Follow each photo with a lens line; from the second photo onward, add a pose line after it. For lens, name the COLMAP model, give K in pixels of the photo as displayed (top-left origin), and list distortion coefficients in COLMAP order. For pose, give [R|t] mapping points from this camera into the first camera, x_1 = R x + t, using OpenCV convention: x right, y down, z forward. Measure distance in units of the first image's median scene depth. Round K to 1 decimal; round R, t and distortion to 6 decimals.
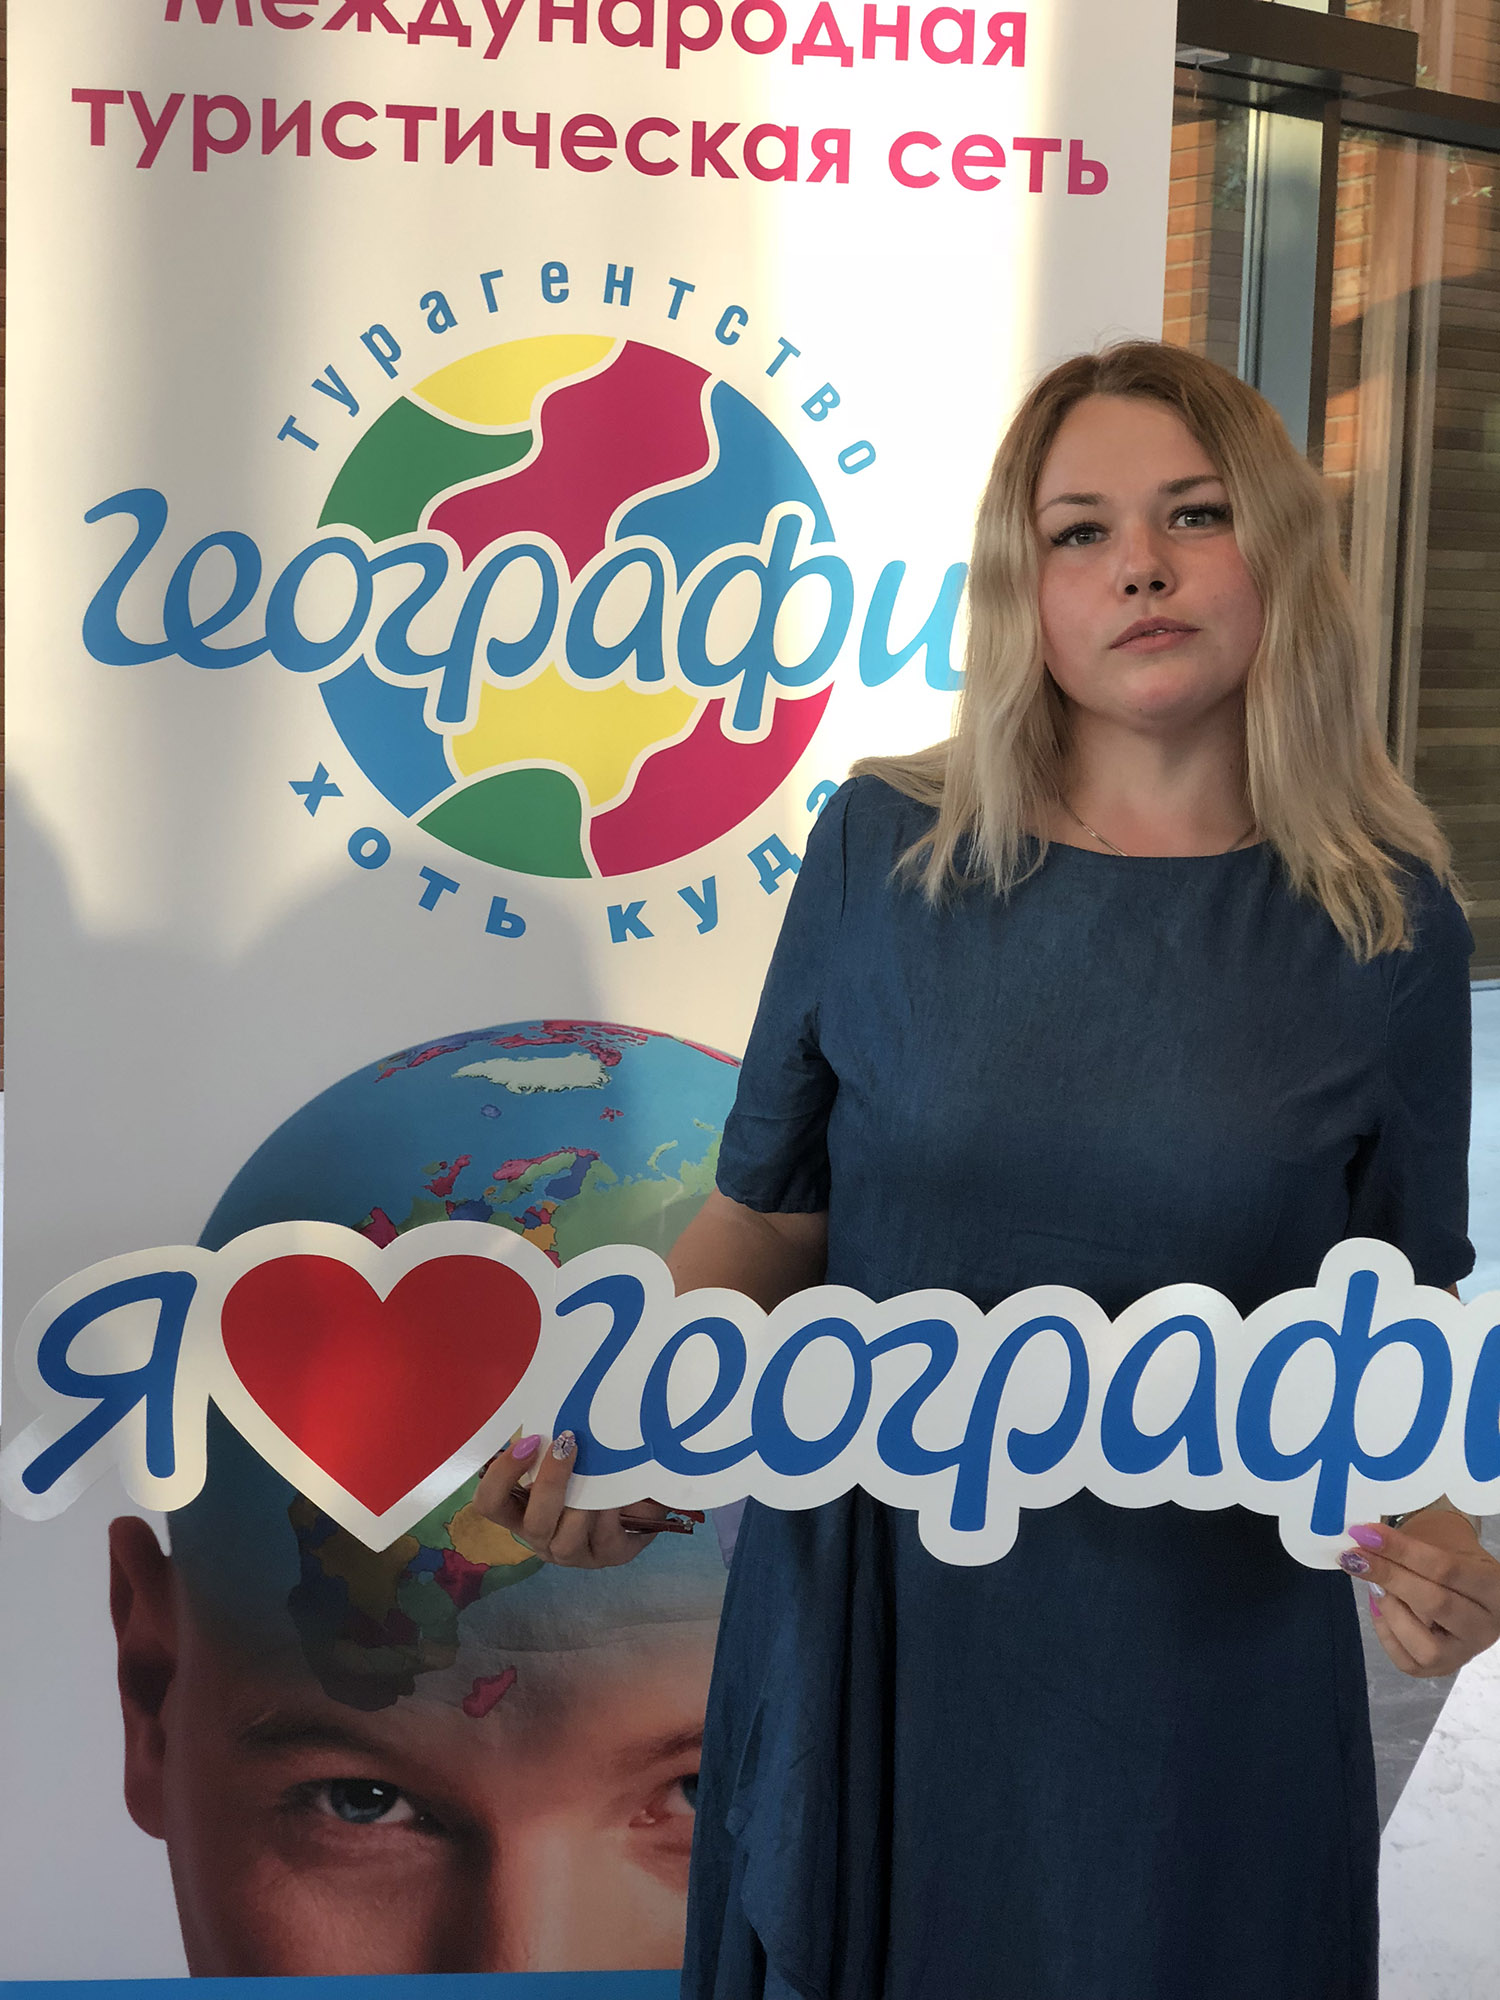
lens RADIAL K [[3073.3, 0, 726.5], [0, 3073.3, 1005.5], [0, 0, 1]] dist [0.024354, 0.080425]
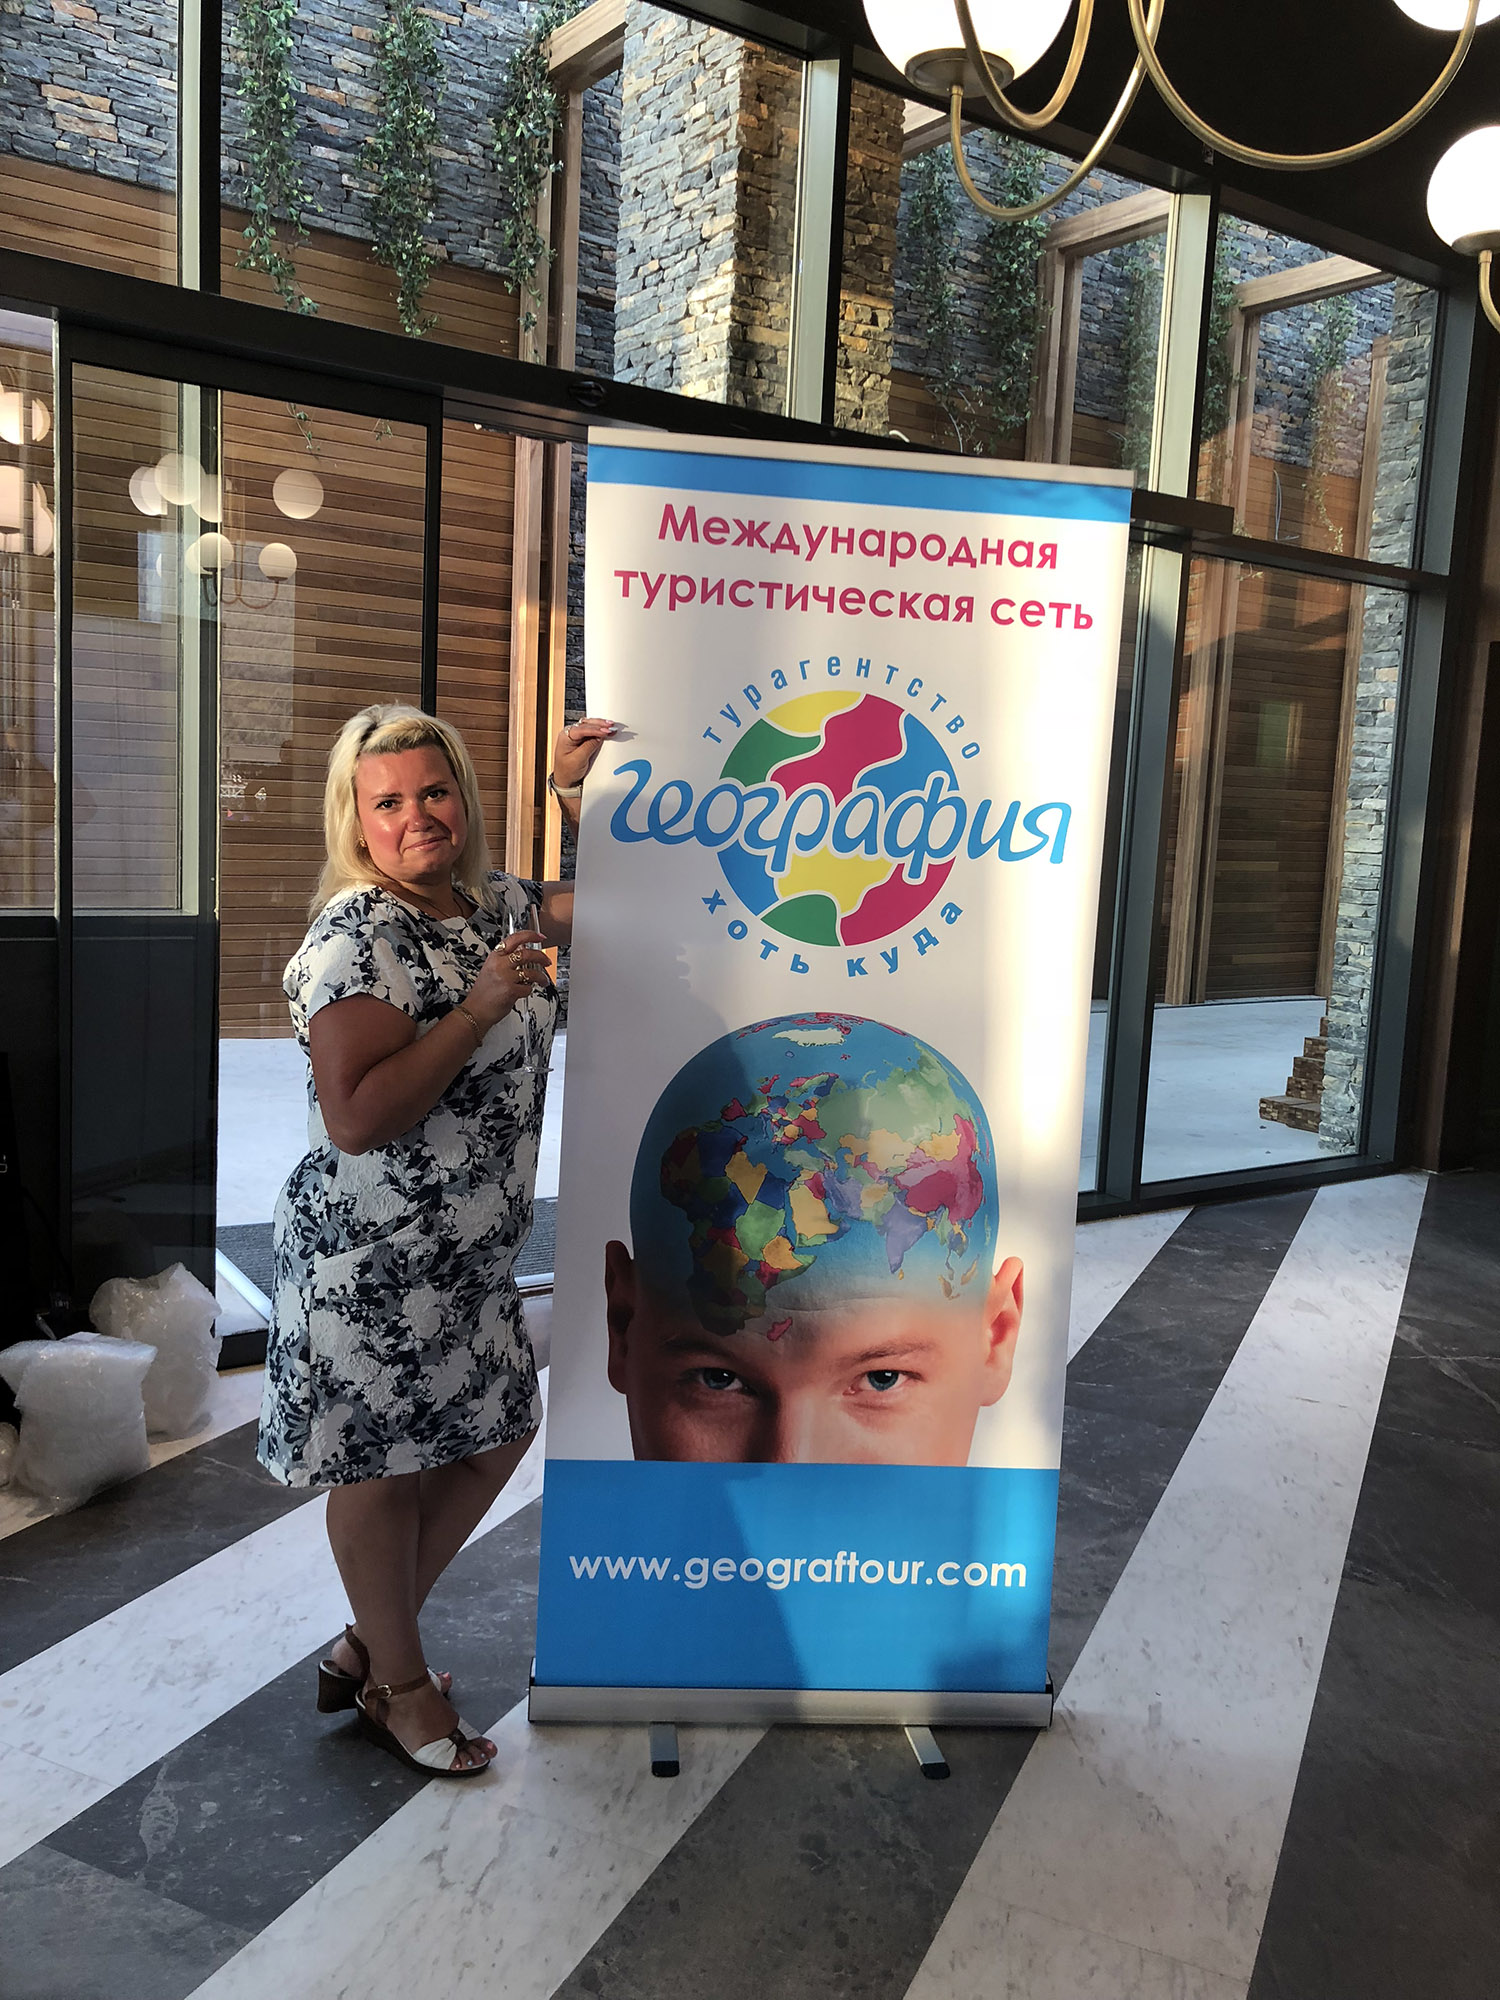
lens RADIAL K [[1662.6, 0, 750.0], [0, 1662.6, 1000.0], [0, 0, 1]] dist [0.068811, -0.079707]
pose [[0.998469, 0.029616, -0.046711, -0.052596], [-0.029532, 0.999561, 0.002489, -0.005794], [0.046764, -0.001106, 0.998905, -0.149379]]
